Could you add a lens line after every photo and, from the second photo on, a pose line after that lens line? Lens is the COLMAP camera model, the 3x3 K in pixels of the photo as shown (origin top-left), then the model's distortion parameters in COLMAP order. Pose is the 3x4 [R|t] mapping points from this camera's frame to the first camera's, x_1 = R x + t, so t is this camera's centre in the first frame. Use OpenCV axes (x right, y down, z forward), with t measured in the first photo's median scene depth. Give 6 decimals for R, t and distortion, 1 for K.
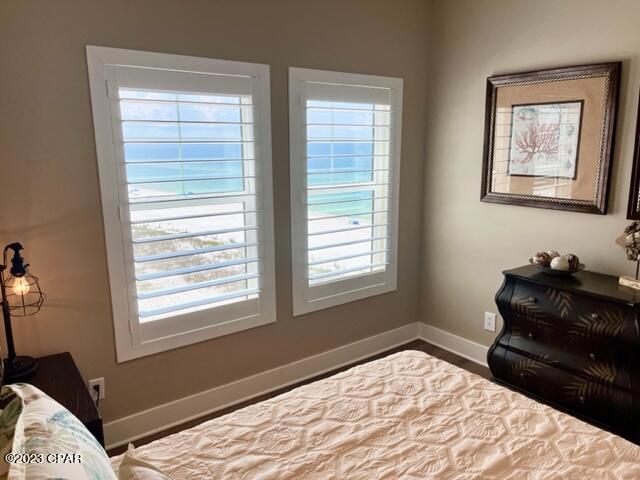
lens RADIAL K [[489.4, 0, 323.4], [0, 489.4, 239.2], [0, 0, 1]] dist [0.059577, -0.096947]
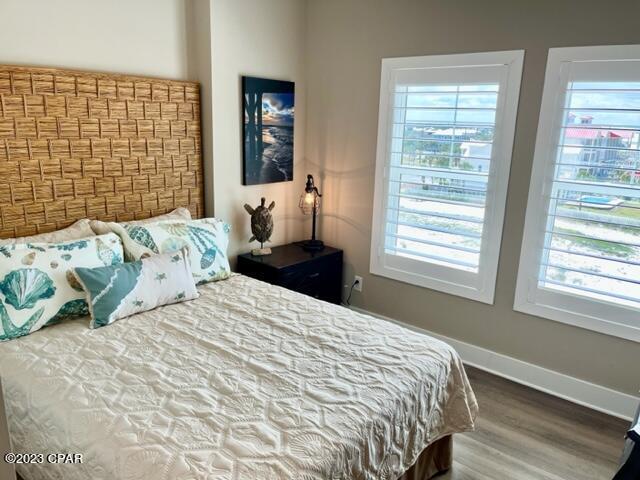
lens RADIAL K [[489.4, 0, 323.4], [0, 489.4, 239.2], [0, 0, 1]] dist [0.059577, -0.096947]
pose [[0.239051, 0.243125, -0.940077, 0.875052], [-0.226155, 0.955462, 0.189595, -0.089246], [0.944303, 0.167280, 0.283388, 0.417109]]
